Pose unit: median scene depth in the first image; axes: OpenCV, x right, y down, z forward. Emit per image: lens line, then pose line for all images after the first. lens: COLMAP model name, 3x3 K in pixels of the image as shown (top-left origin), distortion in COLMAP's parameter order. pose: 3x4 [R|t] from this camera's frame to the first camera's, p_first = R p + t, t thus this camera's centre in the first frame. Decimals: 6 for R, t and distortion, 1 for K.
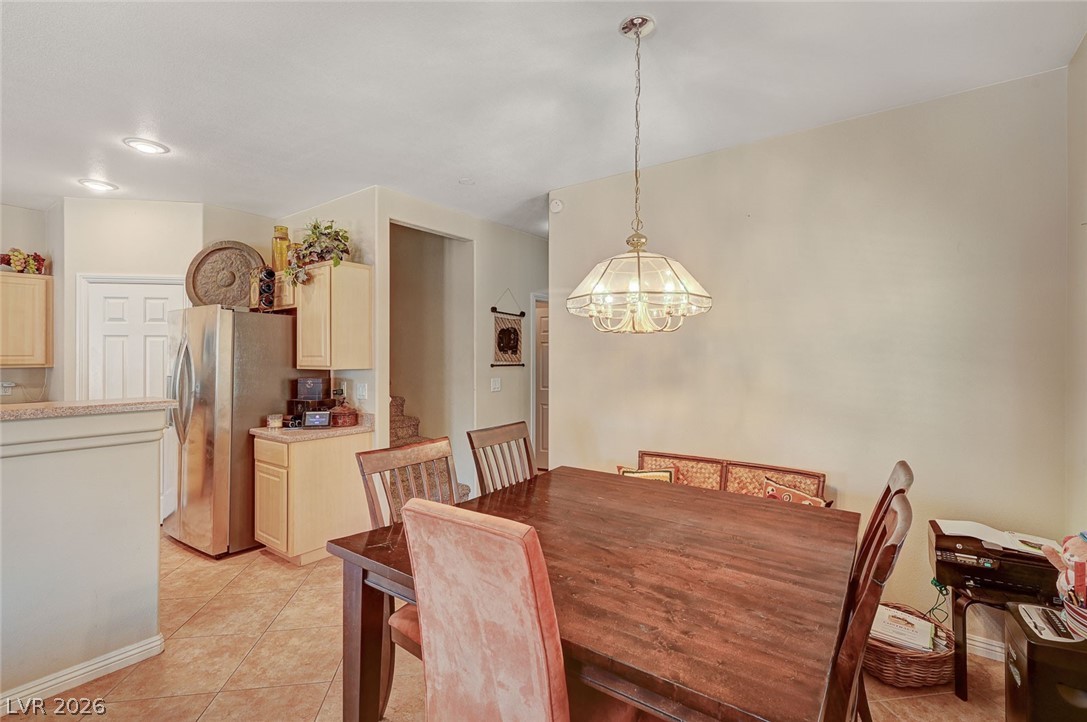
lens RADIAL K [[494.2, 0, 543.5], [0, 494.2, 361.0], [0, 0, 1]] dist [-0.001708, -0.000006]
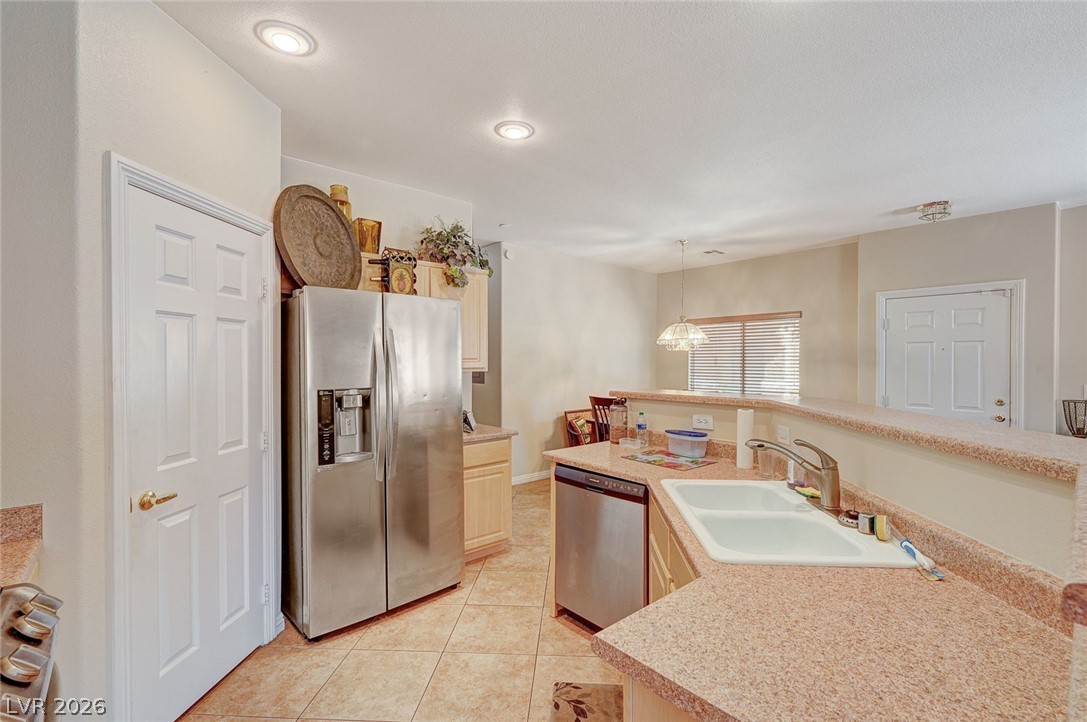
lens RADIAL K [[484.1, 0, 549.2], [0, 484.1, 365.2], [0, 0, 1]] dist [0.000170, 0.000540]
pose [[0.207300, -0.010212, 0.978224, -1.244930], [0.014230, 0.999871, 0.007422, -0.000814], [-0.978174, 0.012381, 0.207419, 0.561749]]
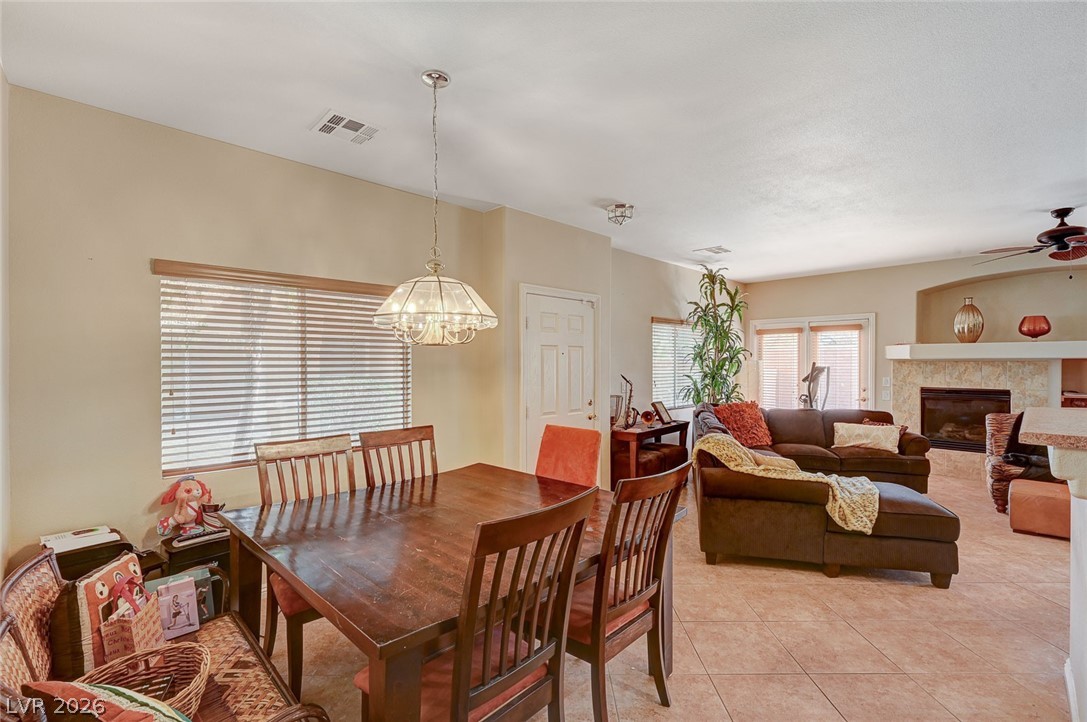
lens RADIAL K [[484.1, 0, 549.2], [0, 484.1, 365.2], [0, 0, 1]] dist [0.000170, 0.000540]
pose [[-0.989315, -0.003744, 0.145745, -0.103414], [-0.000728, 0.999785, 0.020740, -0.012077], [-0.145791, 0.020412, -0.989105, 0.993650]]
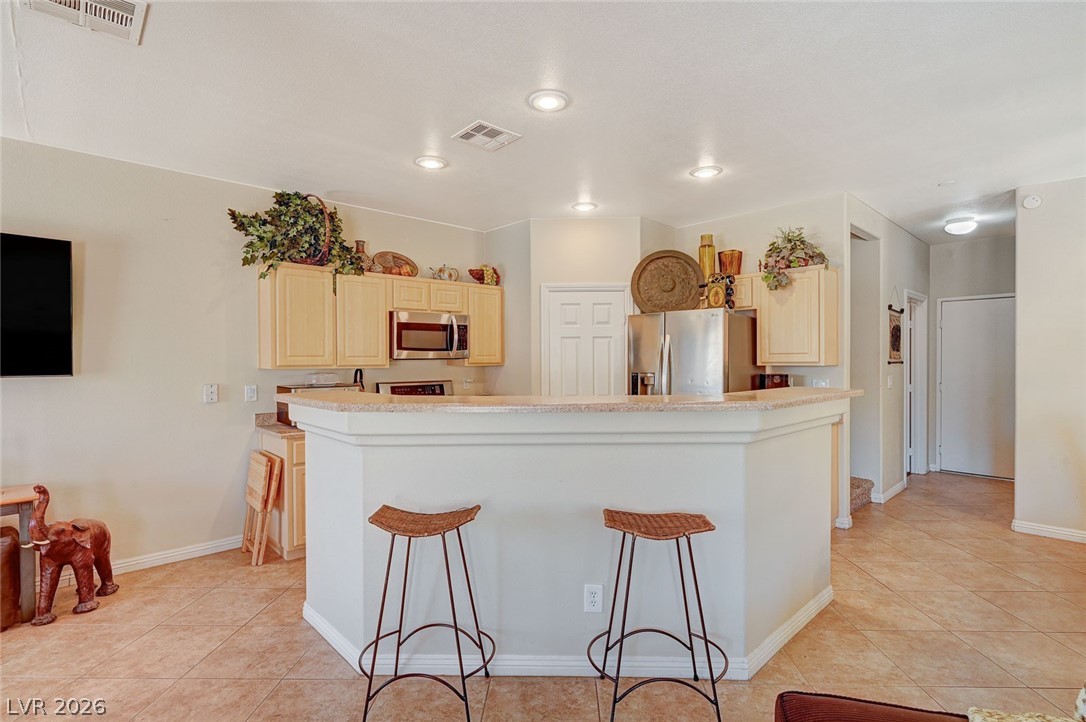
lens RADIAL K [[539.2, 0, 544.5], [0, 539.2, 368.6], [0, 0, 1]] dist [0.021152, -0.000073]
pose [[0.985197, -0.002868, -0.171405, -0.713743], [0.004226, 0.999962, 0.007562, 0.011331], [0.171376, -0.008174, 0.985172, -0.240618]]
